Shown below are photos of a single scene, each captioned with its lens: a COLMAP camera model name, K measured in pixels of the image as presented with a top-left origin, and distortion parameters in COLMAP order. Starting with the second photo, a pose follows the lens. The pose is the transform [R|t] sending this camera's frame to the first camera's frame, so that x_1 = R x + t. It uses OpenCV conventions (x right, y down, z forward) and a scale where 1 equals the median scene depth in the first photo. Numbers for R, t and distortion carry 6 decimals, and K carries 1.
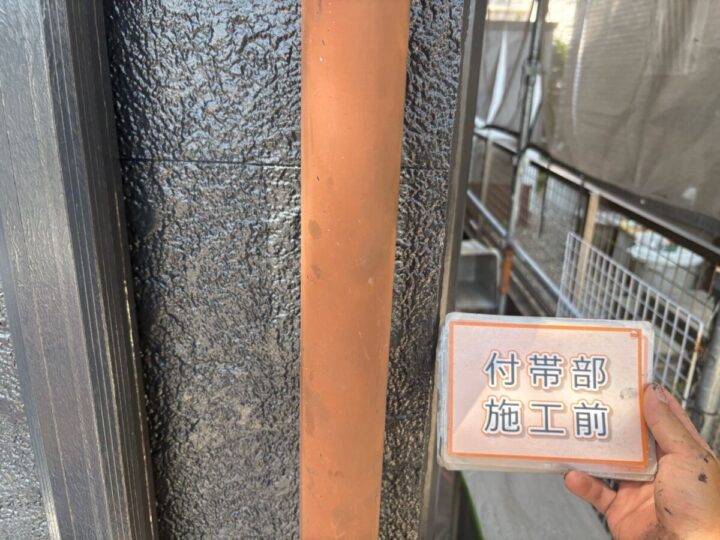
lens RADIAL K [[548.5, 0, 360.0], [0, 548.5, 270.0], [0, 0, 1]] dist [-0.002341, -0.001338]
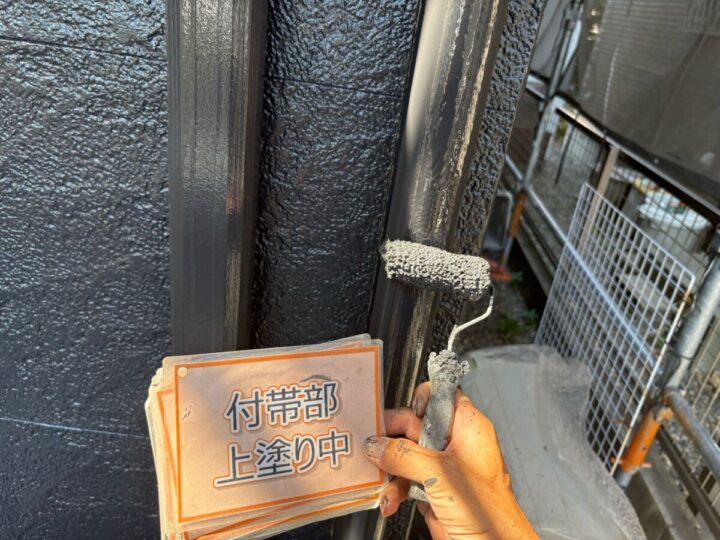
lens RADIAL K [[545.0, 0, 361.6], [0, 545.0, 268.0], [0, 0, 1]] dist [0.003954, 0.002412]
pose [[0.993949, 0.109735, 0.004752, -0.152108], [-0.109479, 0.986281, 0.123549, 0.053795], [0.008870, -0.123322, 0.992327, -0.297808]]
